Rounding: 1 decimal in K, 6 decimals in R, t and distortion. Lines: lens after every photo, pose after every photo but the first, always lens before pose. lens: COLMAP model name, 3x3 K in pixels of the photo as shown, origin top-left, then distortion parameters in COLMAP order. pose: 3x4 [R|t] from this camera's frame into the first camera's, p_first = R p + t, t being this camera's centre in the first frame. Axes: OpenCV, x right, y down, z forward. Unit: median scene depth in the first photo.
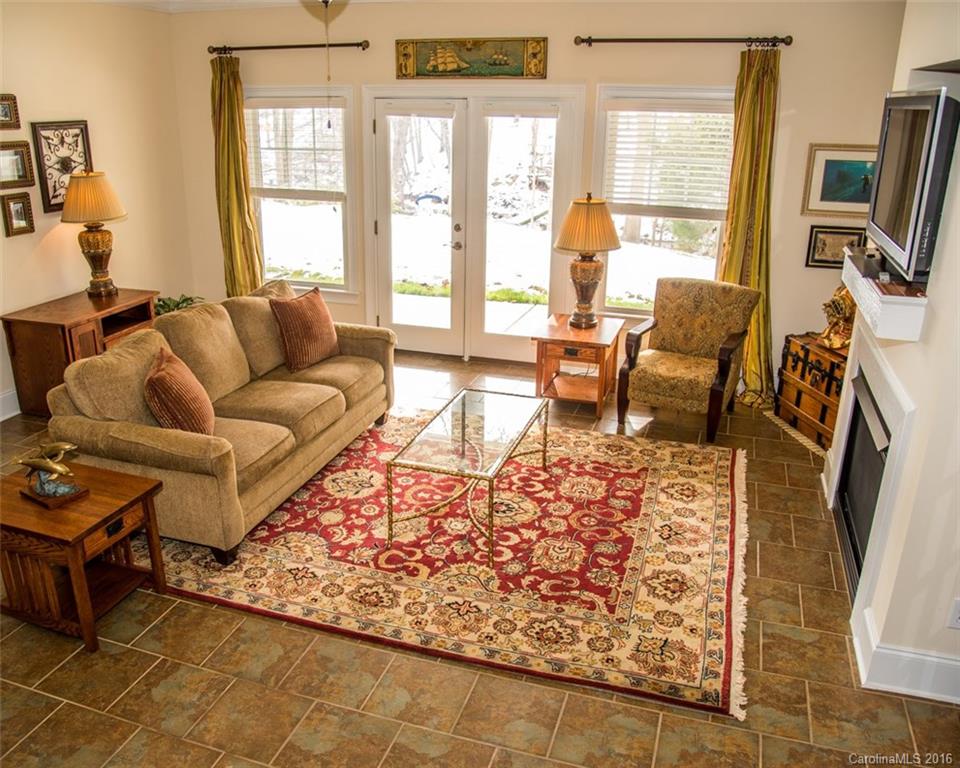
lens RADIAL K [[759.1, 0, 480.0], [0, 759.1, 384.0], [0, 0, 1]] dist [0.014289, 0.007607]
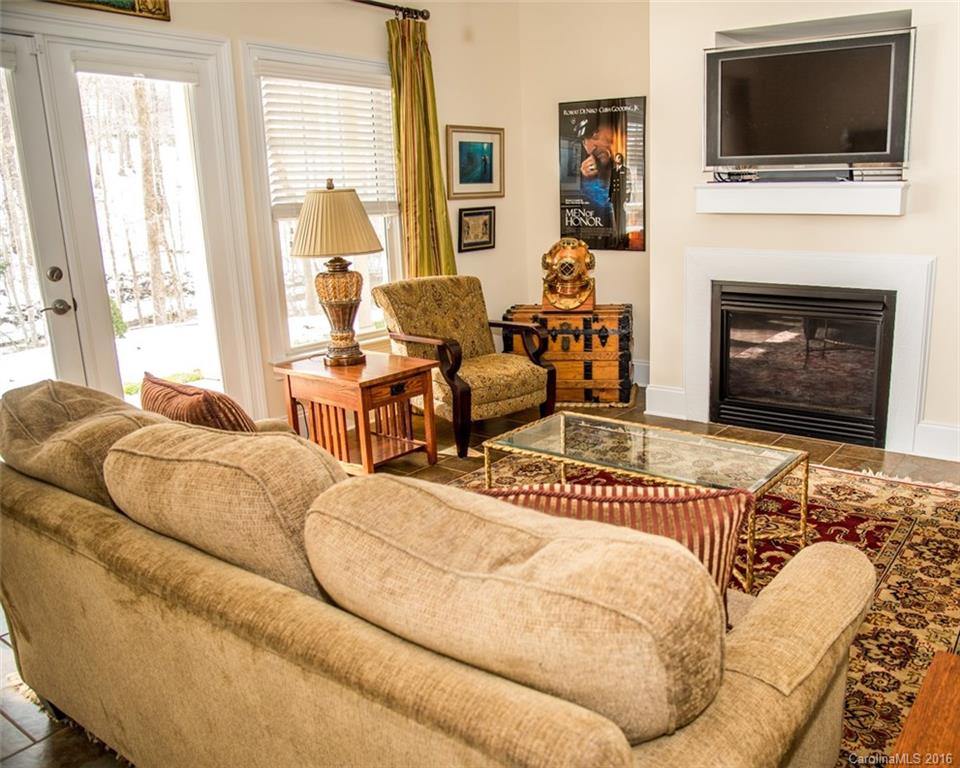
lens RADIAL K [[839.2, 0, 523.7], [0, 839.2, 383.0], [0, 0, 1]] dist [-0.016375, -0.006924]
pose [[0.303386, -0.237661, 0.922754, -0.596186], [0.353666, 0.927308, 0.122555, -0.108582], [-0.884804, 0.289165, 0.365385, 0.624242]]
